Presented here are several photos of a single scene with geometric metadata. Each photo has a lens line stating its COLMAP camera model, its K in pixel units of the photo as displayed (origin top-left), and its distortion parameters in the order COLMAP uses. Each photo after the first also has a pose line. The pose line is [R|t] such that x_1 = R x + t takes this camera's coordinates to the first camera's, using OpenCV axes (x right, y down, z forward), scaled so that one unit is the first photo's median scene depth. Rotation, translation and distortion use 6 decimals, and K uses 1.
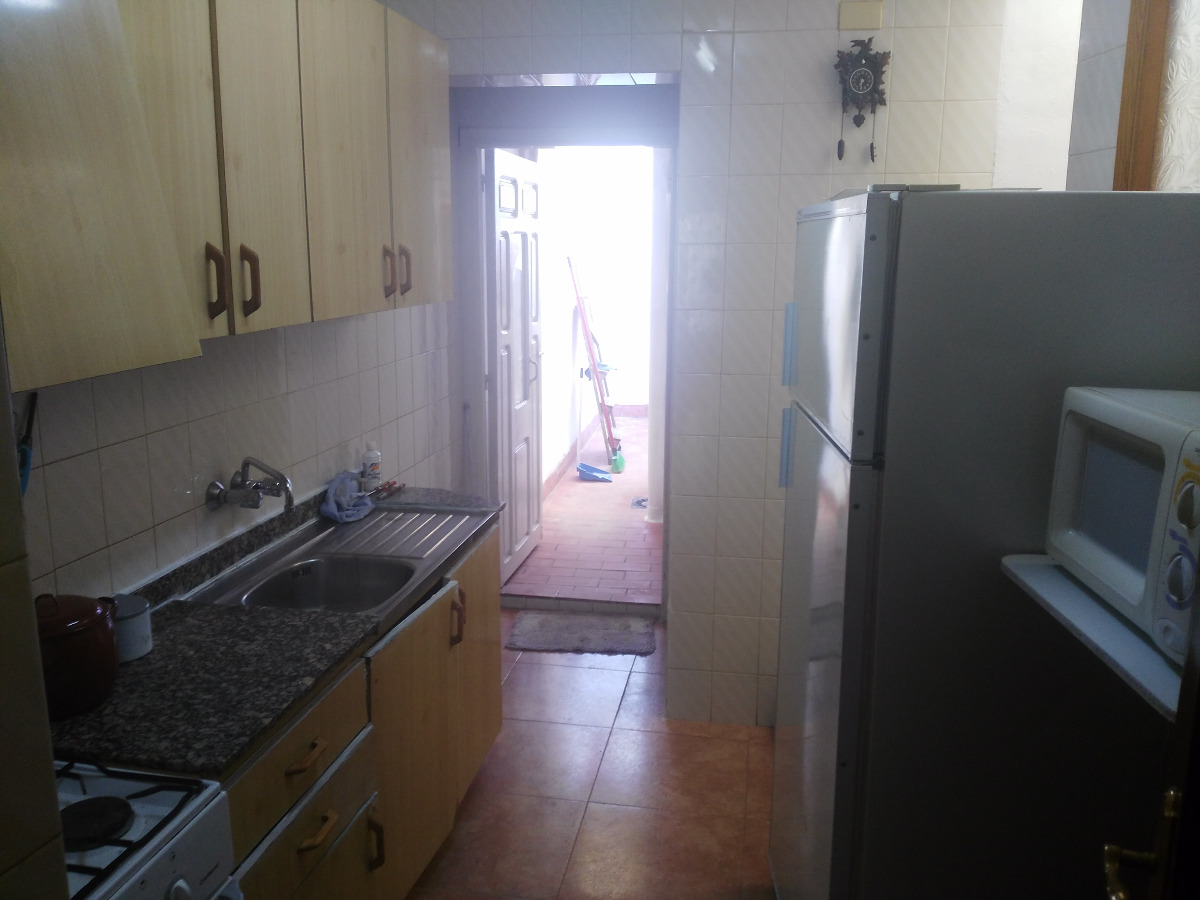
lens RADIAL K [[968.5, 0, 600.0], [0, 968.5, 450.0], [0, 0, 1]] dist [0.011167, -0.218523]
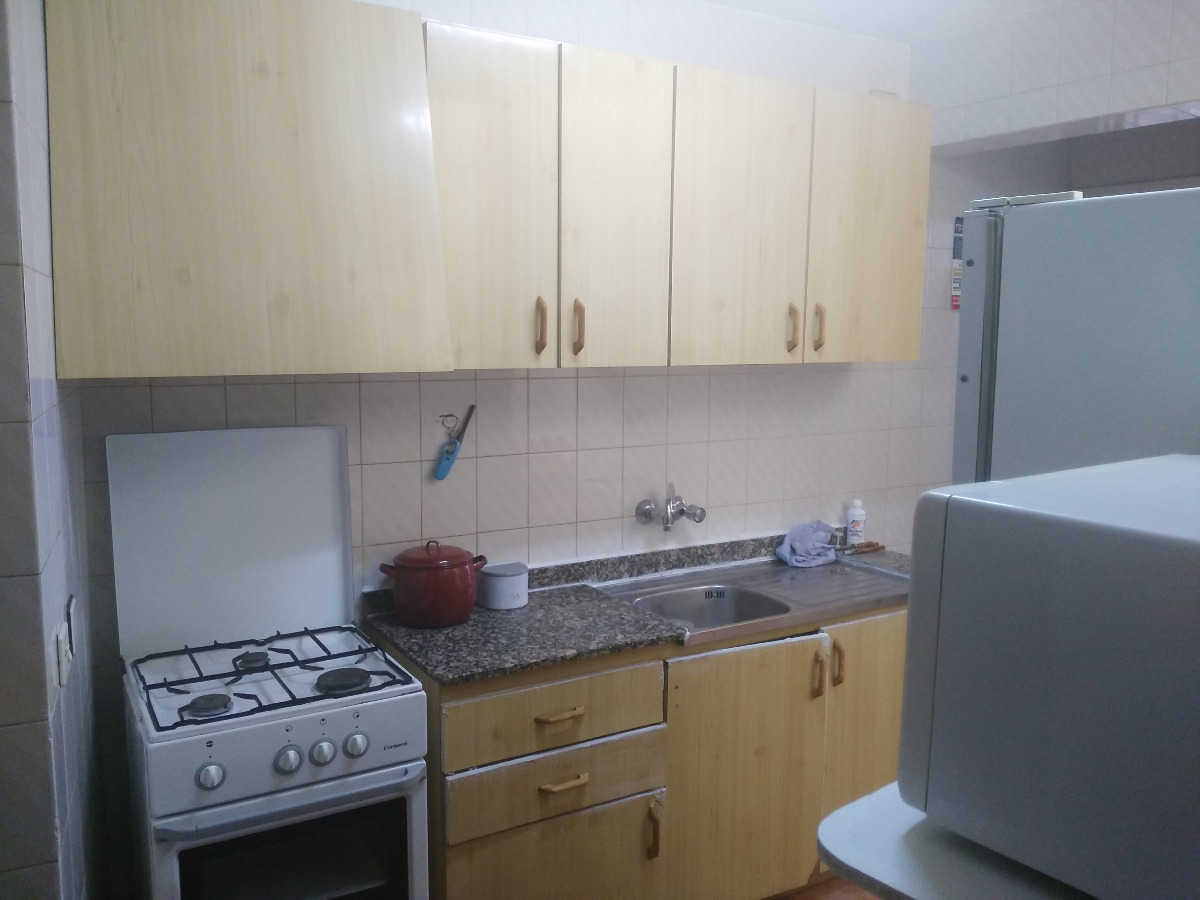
lens RADIAL K [[968.5, 0, 600.0], [0, 968.5, 450.0], [0, 0, 1]] dist [0.011167, -0.218523]
pose [[0.648802, 0.088164, -0.755833, 0.486506], [-0.160020, 0.986863, -0.022248, 0.007859], [0.743942, 0.135383, 0.654386, 0.155471]]
